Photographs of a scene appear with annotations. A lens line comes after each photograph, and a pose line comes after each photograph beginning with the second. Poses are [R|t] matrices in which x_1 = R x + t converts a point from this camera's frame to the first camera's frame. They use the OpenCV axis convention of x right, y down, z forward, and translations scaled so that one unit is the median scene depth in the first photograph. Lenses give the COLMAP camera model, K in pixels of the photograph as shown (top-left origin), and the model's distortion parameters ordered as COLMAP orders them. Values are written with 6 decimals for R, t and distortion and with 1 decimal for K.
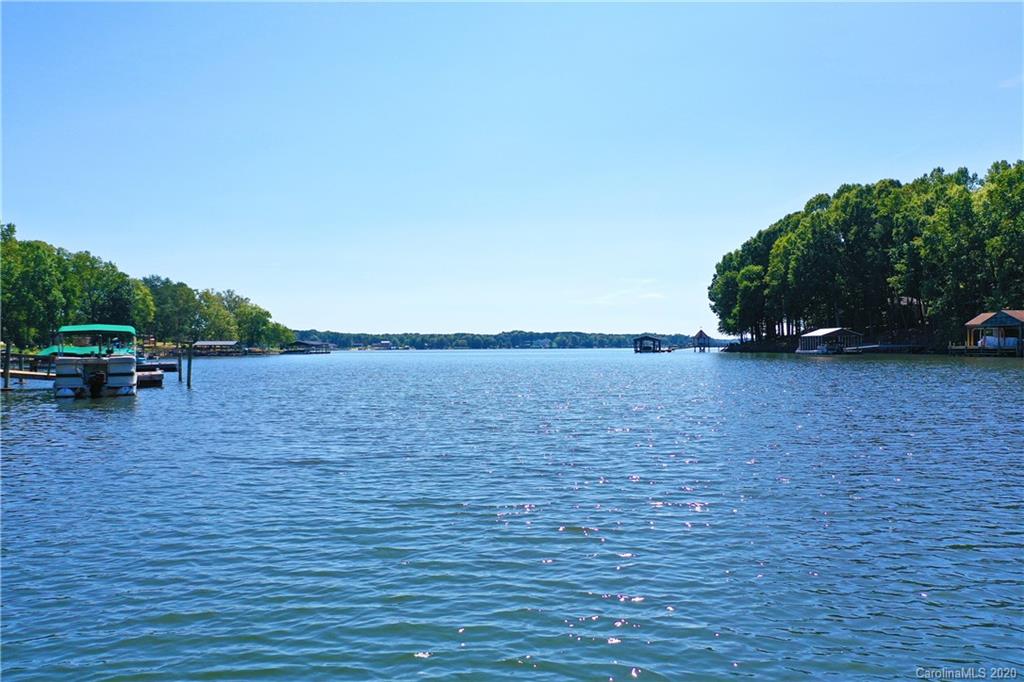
lens RADIAL K [[799.3, 0, 519.6], [0, 799.3, 342.0], [0, 0, 1]] dist [-0.014735, -0.012897]
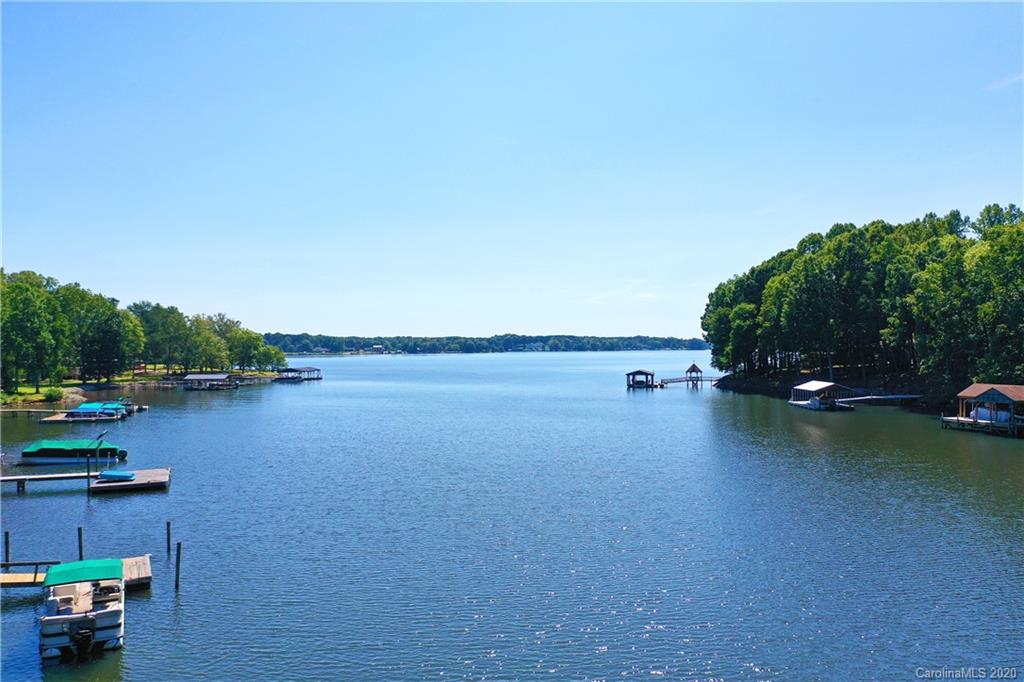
lens RADIAL K [[799.3, 0, 519.9], [0, 799.3, 340.5], [0, 0, 1]] dist [-0.014735, -0.012897]
pose [[0.999952, 0.001236, 0.009752, -0.000118], [-0.001256, 0.999997, 0.002008, -0.048122], [-0.009749, -0.002020, 0.999950, 0.002123]]
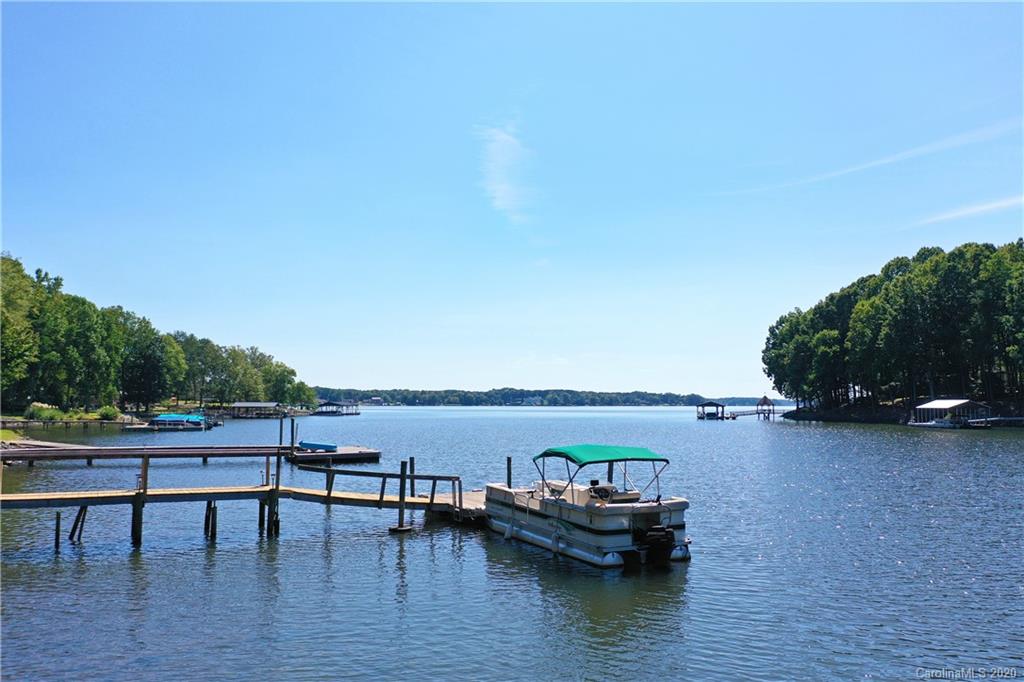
lens RADIAL K [[799.3, 0, 511.1], [0, 799.3, 345.6], [0, 0, 1]] dist [-0.014735, -0.012897]
pose [[0.999788, 0.011195, 0.017271, -0.098477], [-0.010042, 0.997804, -0.065468, -0.010015], [-0.017966, 0.065280, 0.997705, 0.049277]]
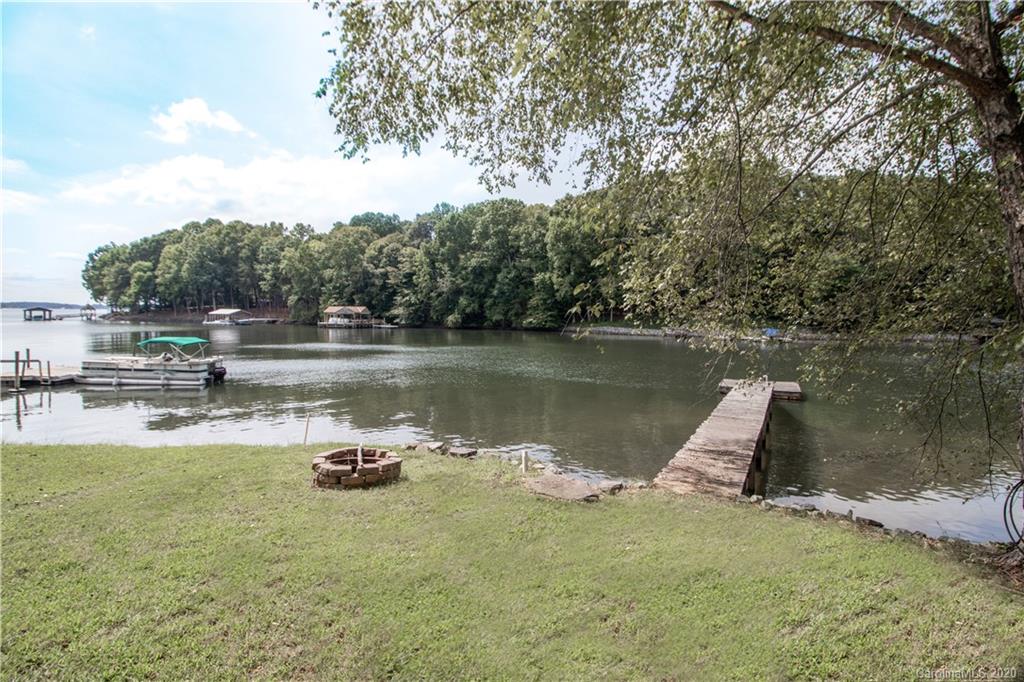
lens RADIAL K [[488.7, 0, 504.9], [0, 488.7, 323.4], [0, 0, 1]] dist [-0.007082, -0.003221]
pose [[0.469115, -0.003619, 0.883130, -0.172455], [-0.024509, 0.999553, 0.017115, -0.013327], [-0.882797, -0.029674, 0.468817, -0.004174]]
